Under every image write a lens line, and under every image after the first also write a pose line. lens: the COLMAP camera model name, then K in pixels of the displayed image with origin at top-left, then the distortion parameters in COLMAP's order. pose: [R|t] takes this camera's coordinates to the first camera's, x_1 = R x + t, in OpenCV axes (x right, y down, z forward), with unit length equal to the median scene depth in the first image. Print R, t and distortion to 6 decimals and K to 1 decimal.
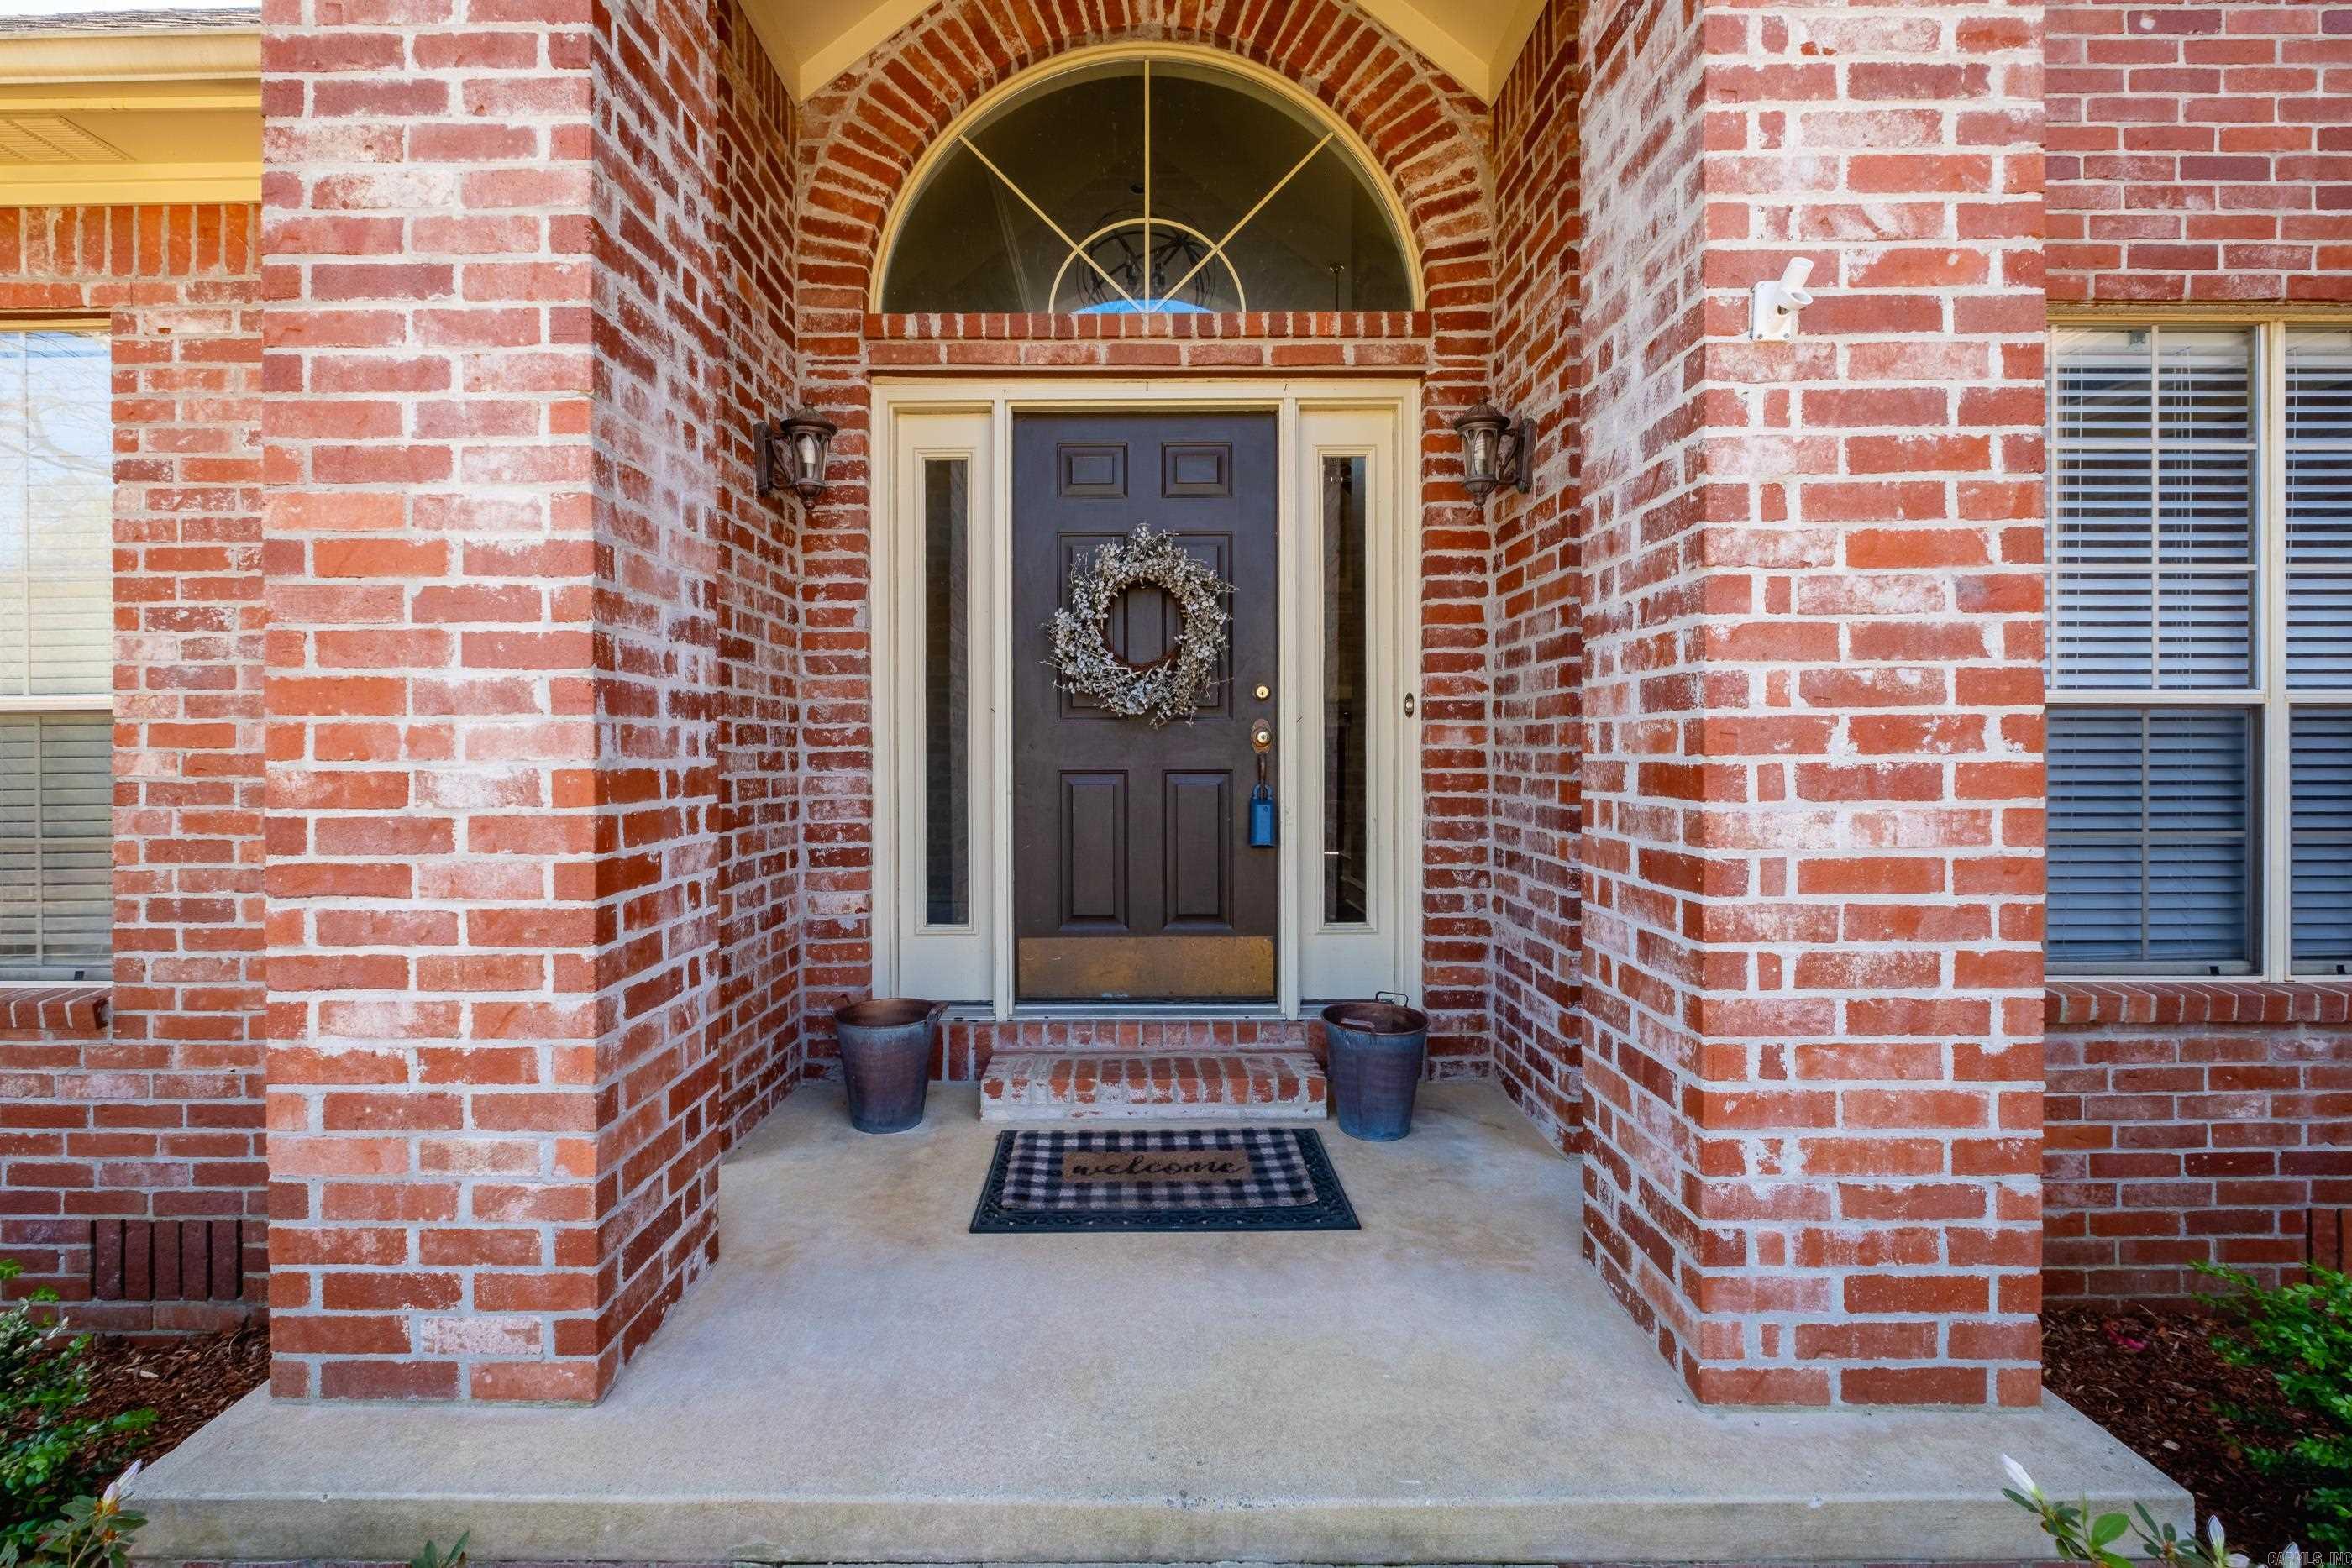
lens RADIAL K [[1050.3, 0, 1172.0], [0, 1050.3, 760.5], [0, 0, 1]] dist [-0.004726, -0.000850]
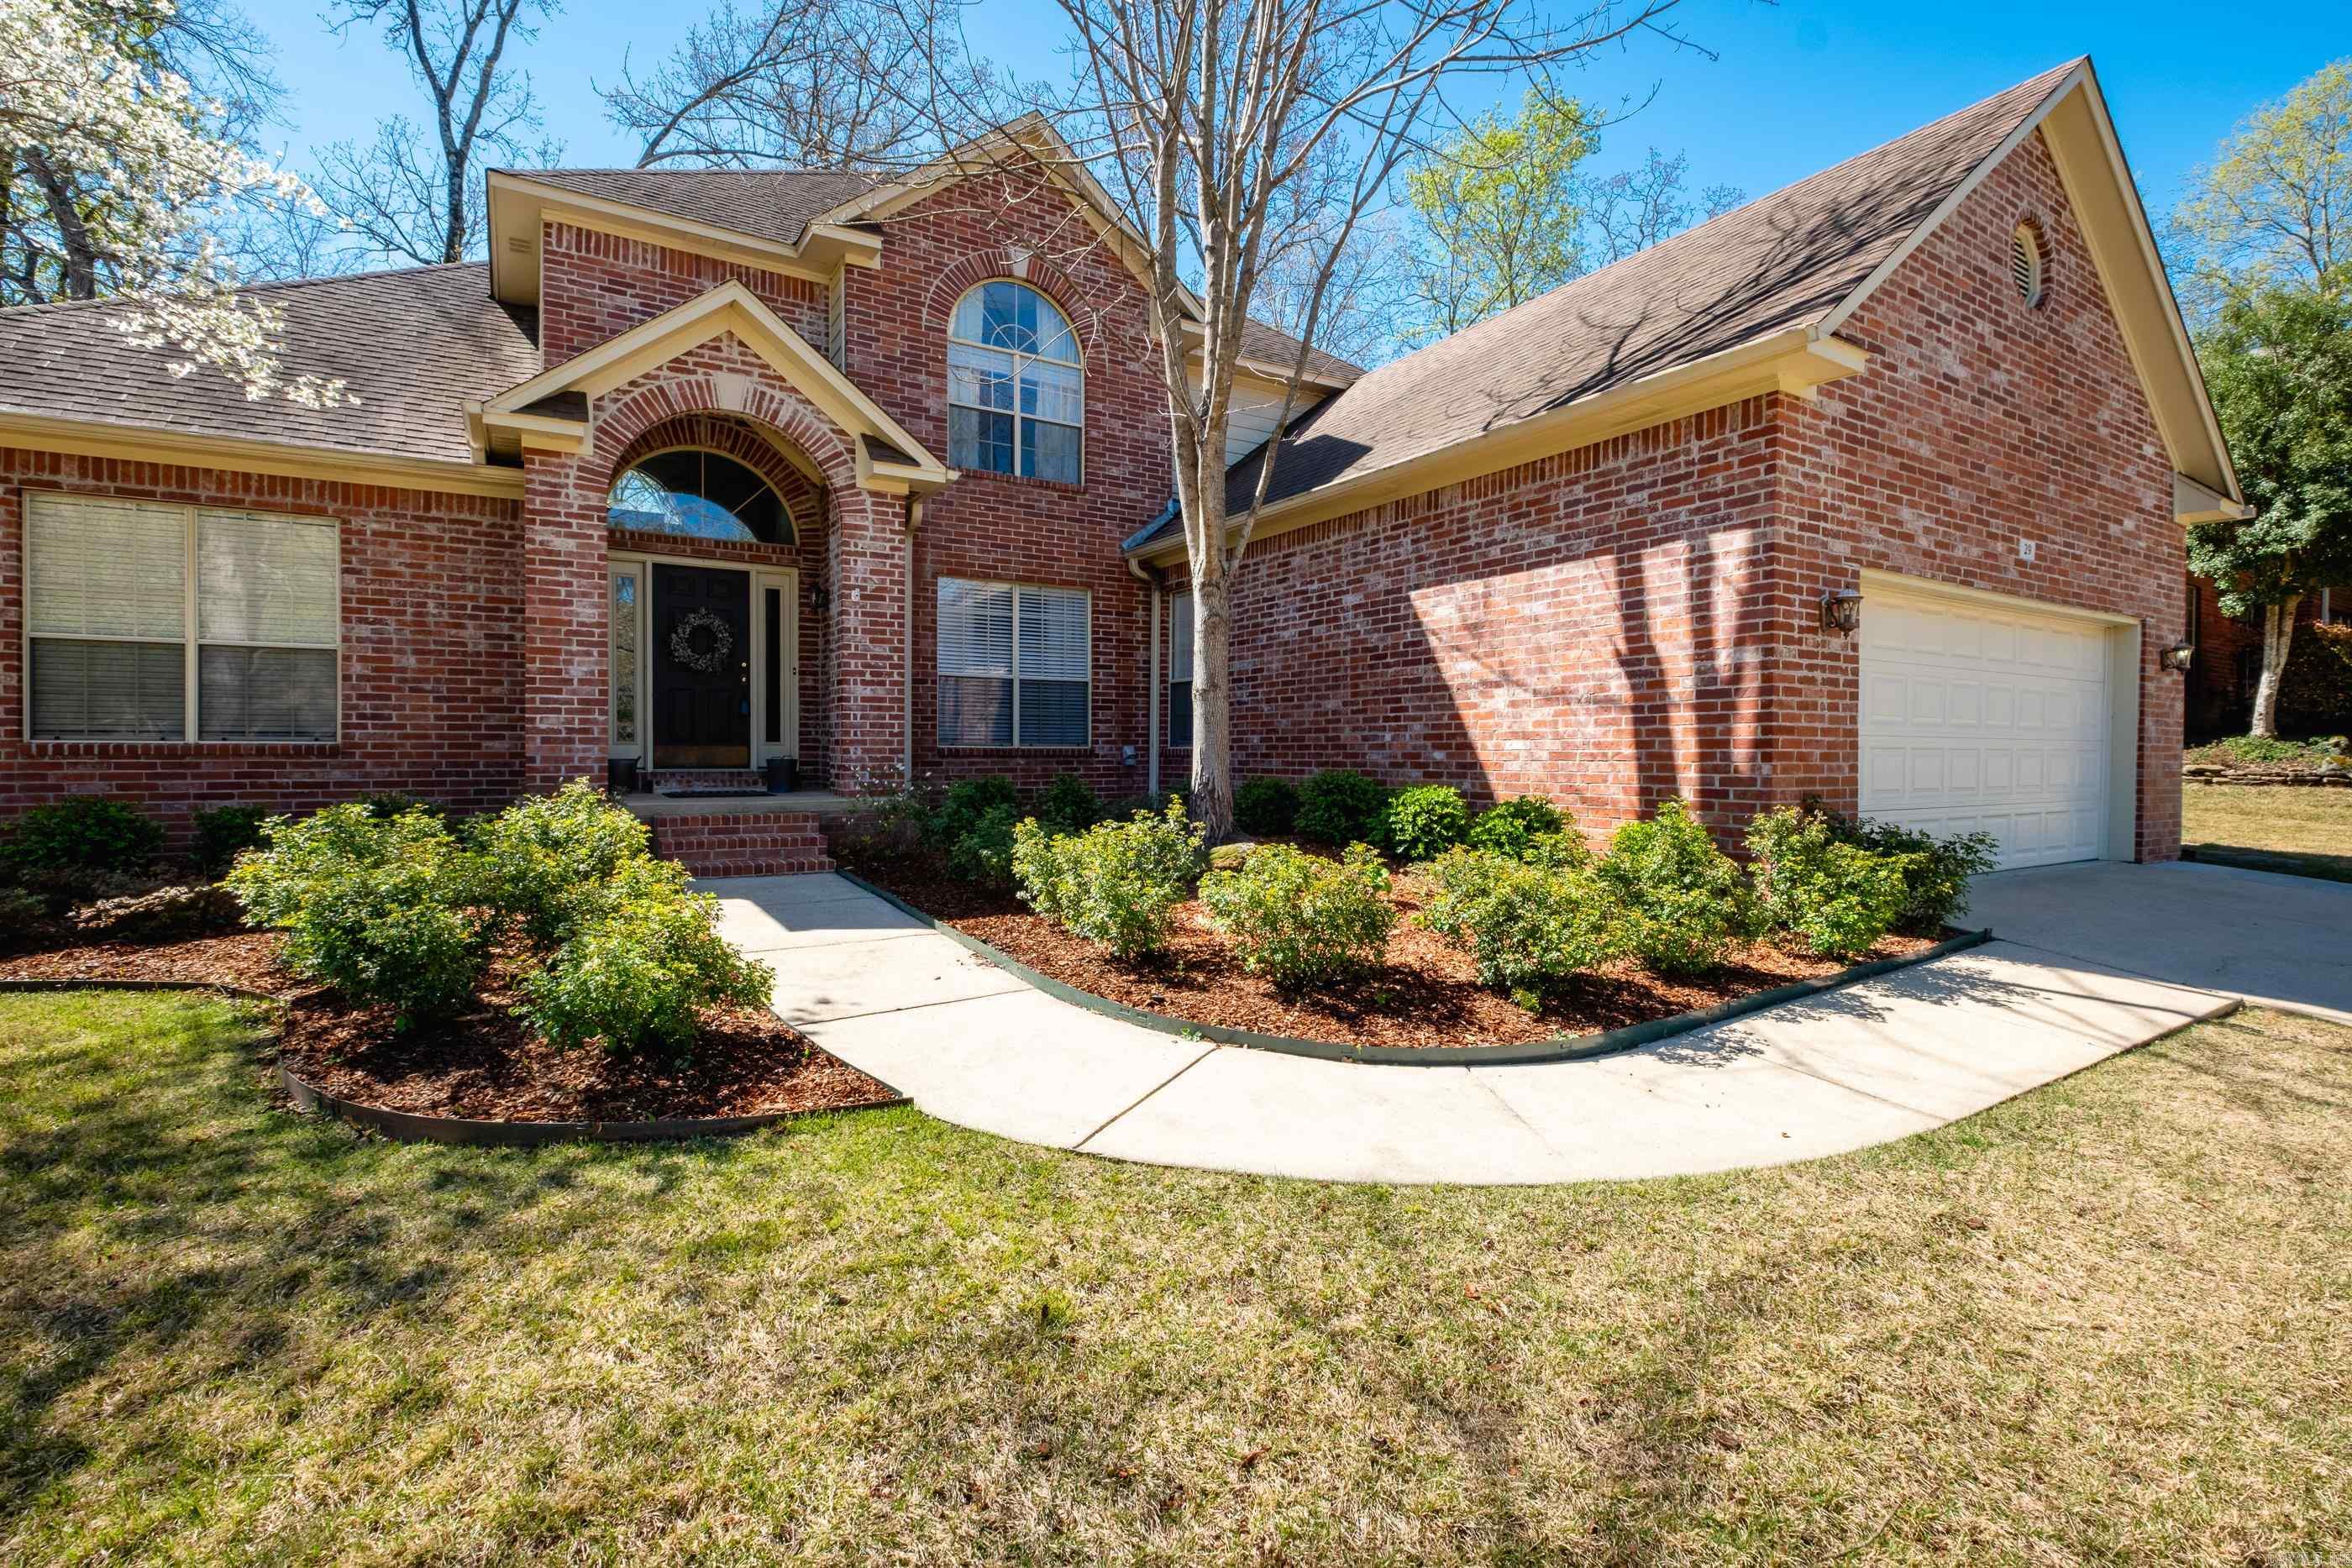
lens RADIAL K [[1050.3, 0, 1172.7], [0, 1050.3, 774.2], [0, 0, 1]] dist [-0.004726, -0.000850]
pose [[0.864793, -0.001503, 0.502125, -0.723609], [-0.002733, 0.999967, 0.007700, 0.442516], [-0.502120, -0.008032, 0.864761, -4.440982]]
